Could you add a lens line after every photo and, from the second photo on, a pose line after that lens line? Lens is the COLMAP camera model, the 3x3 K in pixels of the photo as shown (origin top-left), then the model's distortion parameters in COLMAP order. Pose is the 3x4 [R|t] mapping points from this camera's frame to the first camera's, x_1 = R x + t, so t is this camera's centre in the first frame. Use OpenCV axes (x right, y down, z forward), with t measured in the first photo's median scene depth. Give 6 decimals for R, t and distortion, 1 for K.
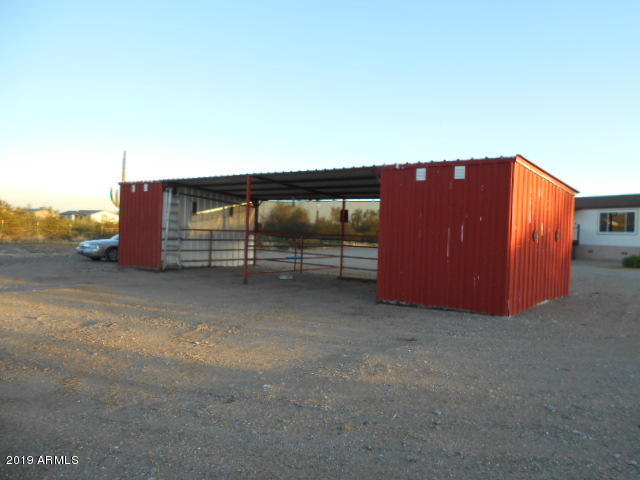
lens RADIAL K [[485.8, 0, 320.0], [0, 485.8, 240.0], [0, 0, 1]] dist [-0.042887, 0.003625]
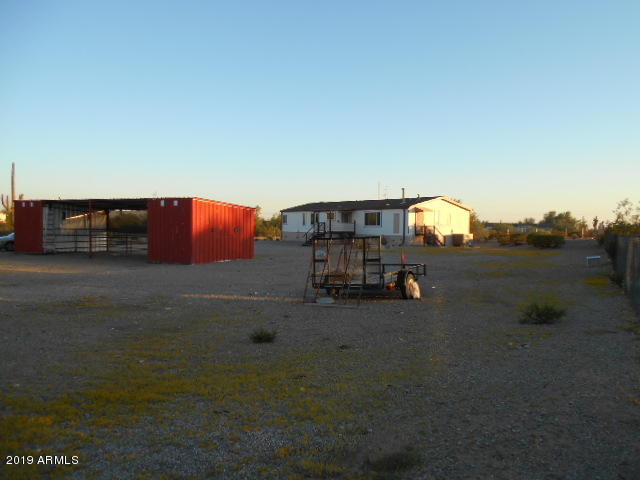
lens RADIAL K [[485.8, 0, 320.0], [0, 485.8, 240.0], [0, 0, 1]] dist [-0.042887, 0.003625]
pose [[0.981944, -0.020610, 0.188044, 0.283850], [0.018590, 0.999749, 0.012499, 0.011530], [-0.188254, -0.008778, 0.982081, -0.757657]]
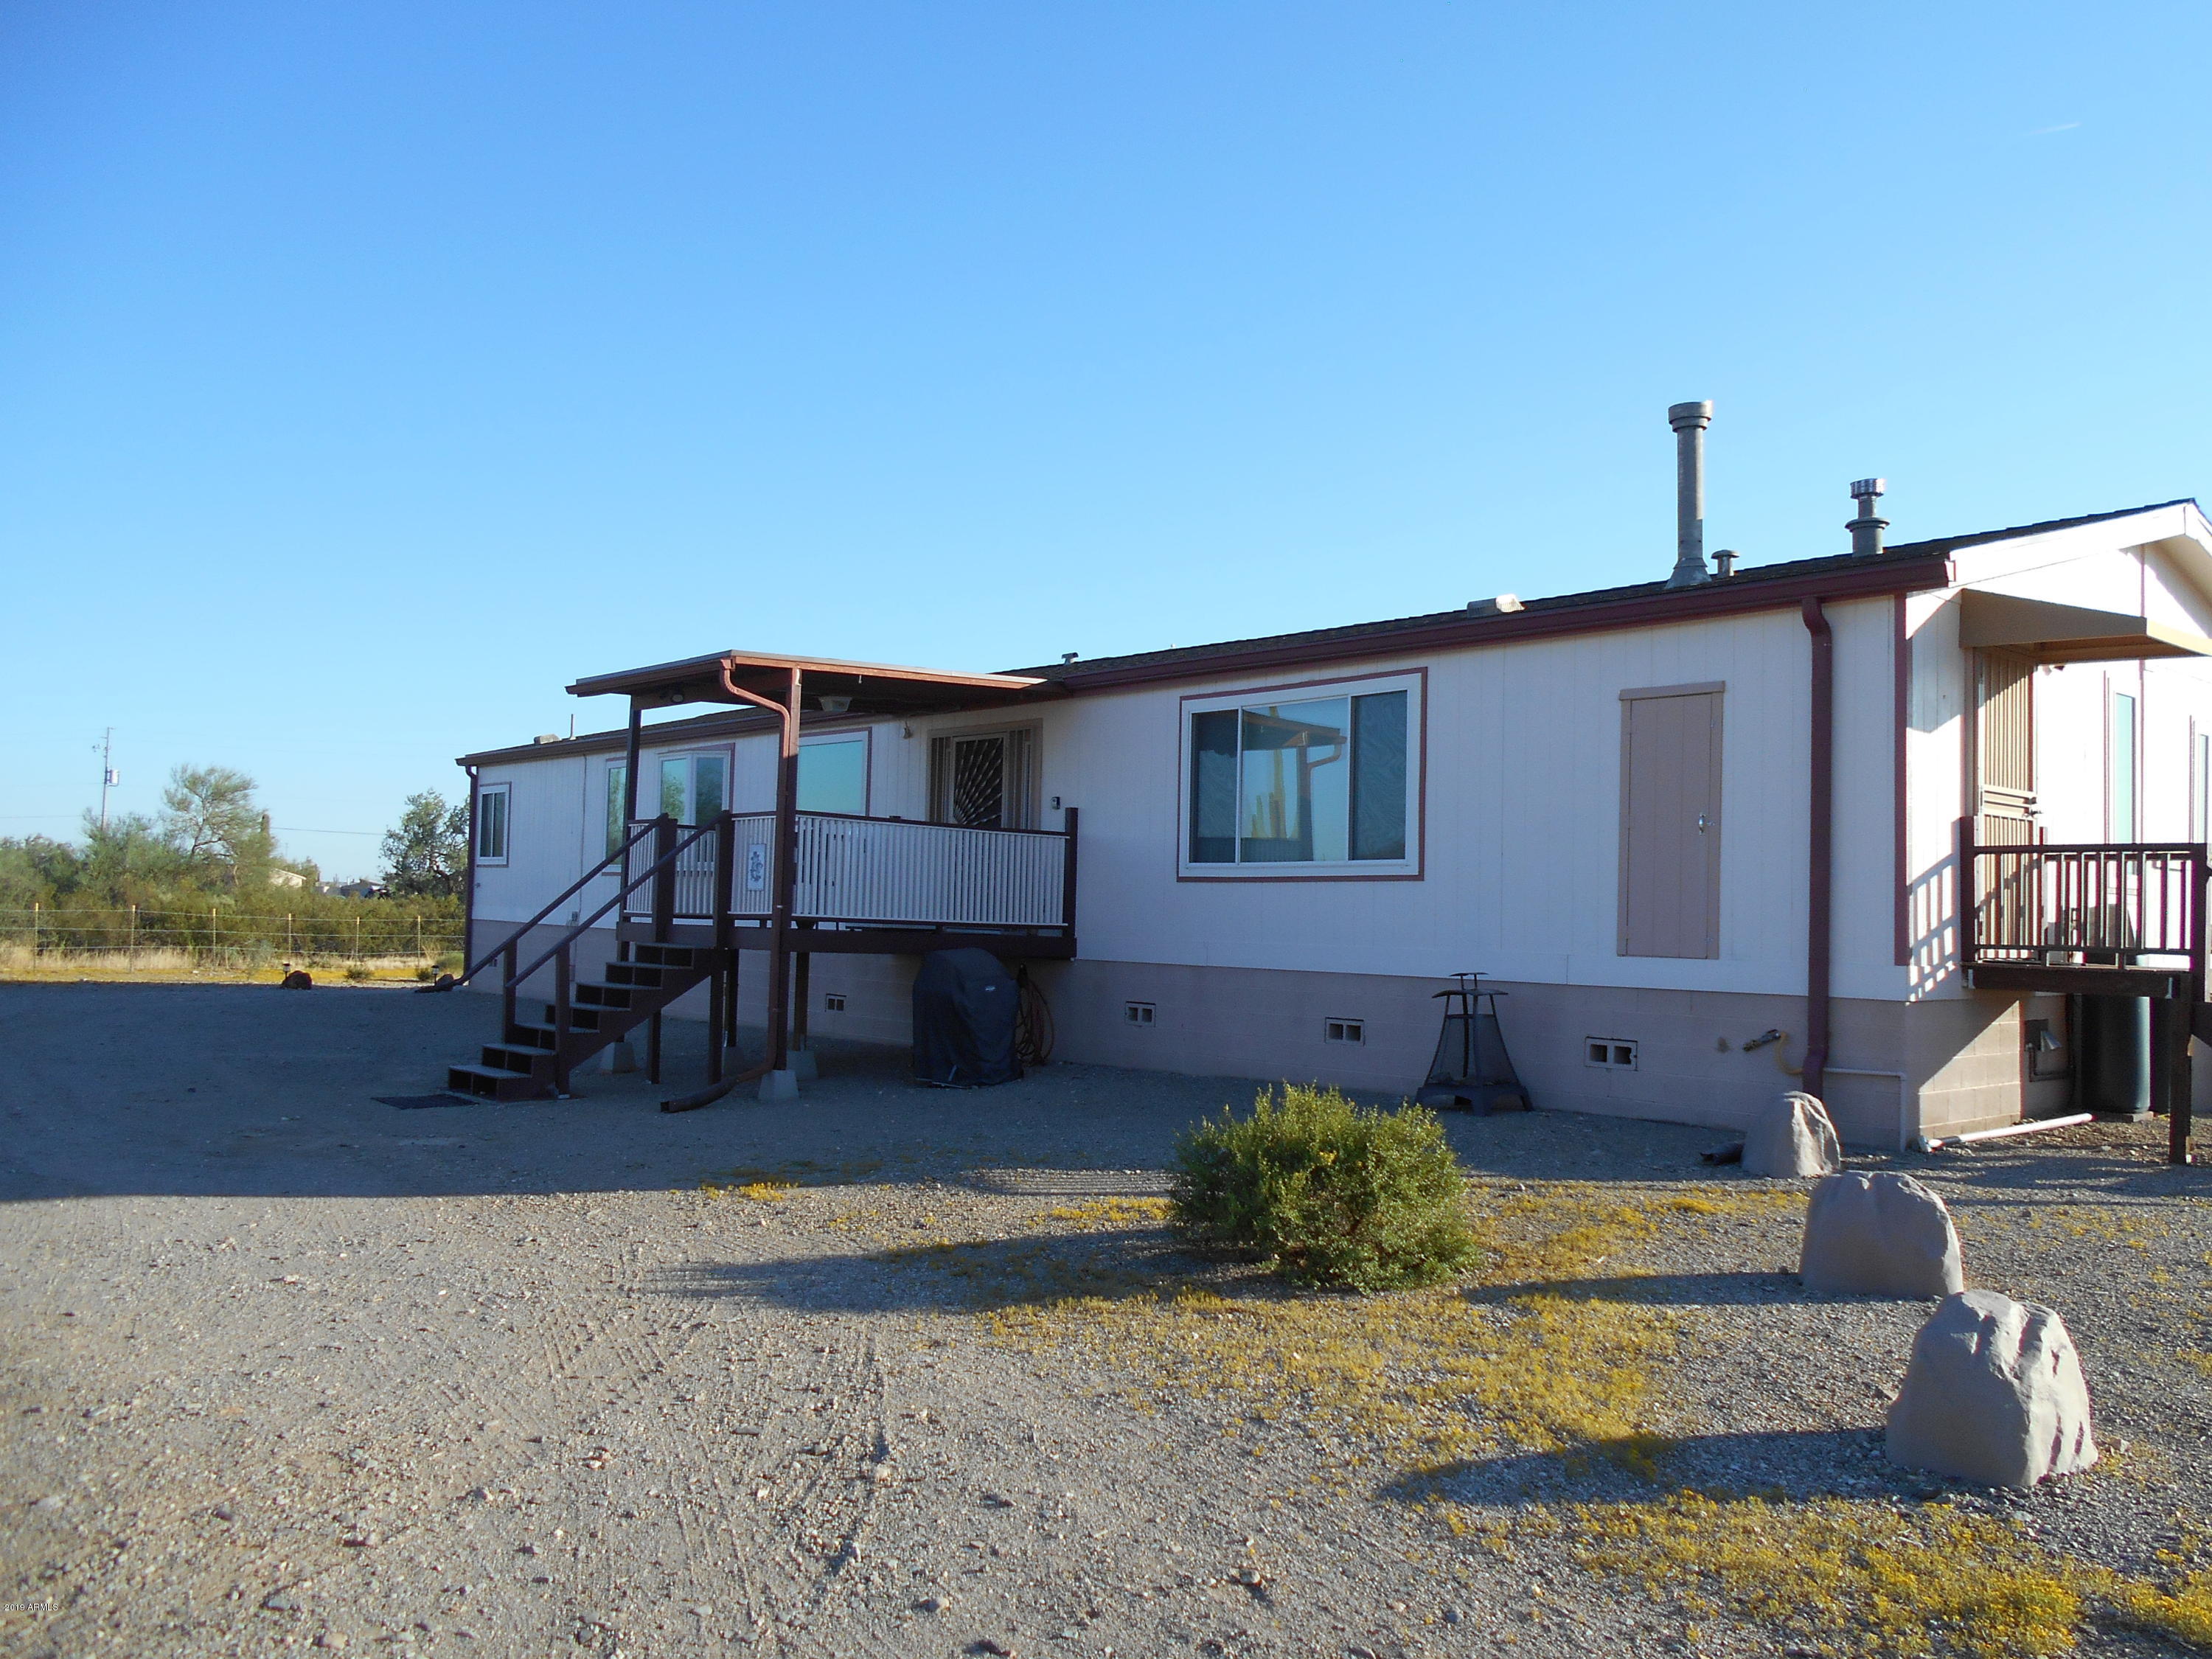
lens RADIAL K [[1679.0, 0, 1106.0], [0, 1679.0, 829.5], [0, 0, 1]] dist [-0.042887, 0.003625]
pose [[0.948483, 0.011277, 0.316628, 0.714020], [0.007787, 0.998235, -0.058882, 0.002612], [-0.316733, 0.058314, 0.946720, 0.982983]]
